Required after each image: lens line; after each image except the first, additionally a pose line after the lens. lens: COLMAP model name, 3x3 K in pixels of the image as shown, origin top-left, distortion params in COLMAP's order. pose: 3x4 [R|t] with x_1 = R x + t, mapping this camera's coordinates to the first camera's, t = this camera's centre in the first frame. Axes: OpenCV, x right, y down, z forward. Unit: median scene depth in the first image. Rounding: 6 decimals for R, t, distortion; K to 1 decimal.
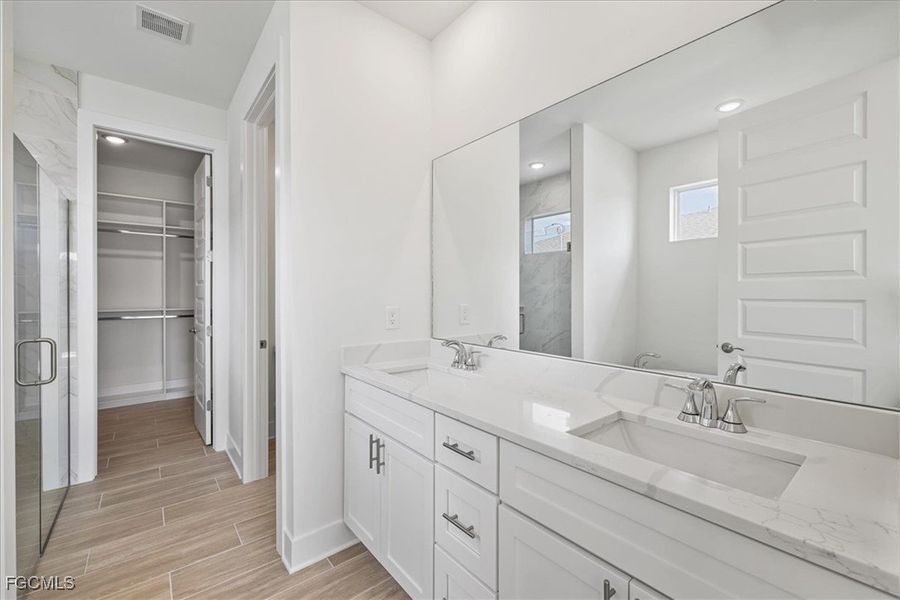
lens RADIAL K [[377.9, 0, 447.3], [0, 377.9, 294.0], [0, 0, 1]] dist [-0.000448, 0.000003]
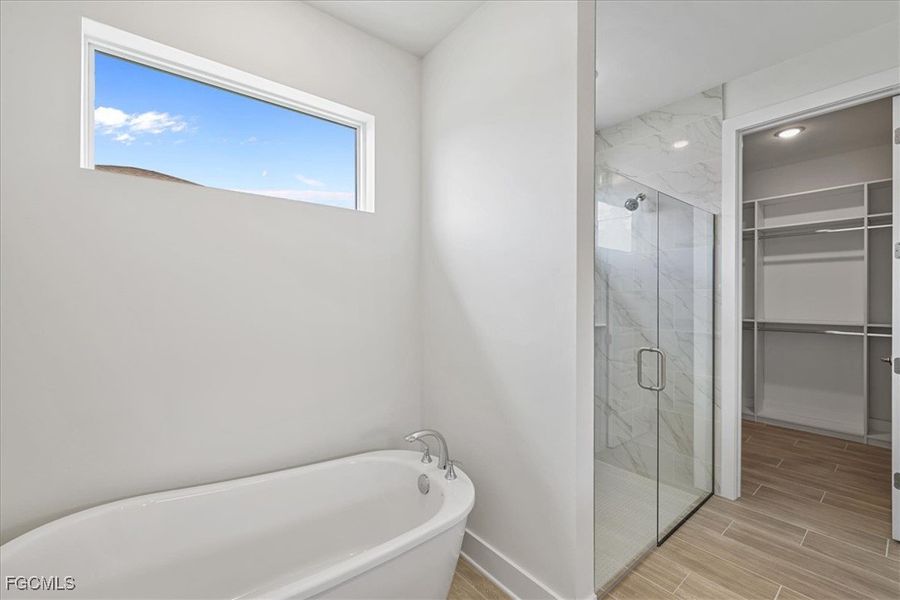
lens RADIAL K [[377.9, 0, 447.3], [0, 377.9, 294.0], [0, 0, 1]] dist [-0.000448, 0.000003]
pose [[0.004166, -0.001427, -0.999990, 0.021101], [-0.006059, 0.999981, -0.001453, -0.026934], [0.999973, 0.006065, 0.004158, 0.266398]]
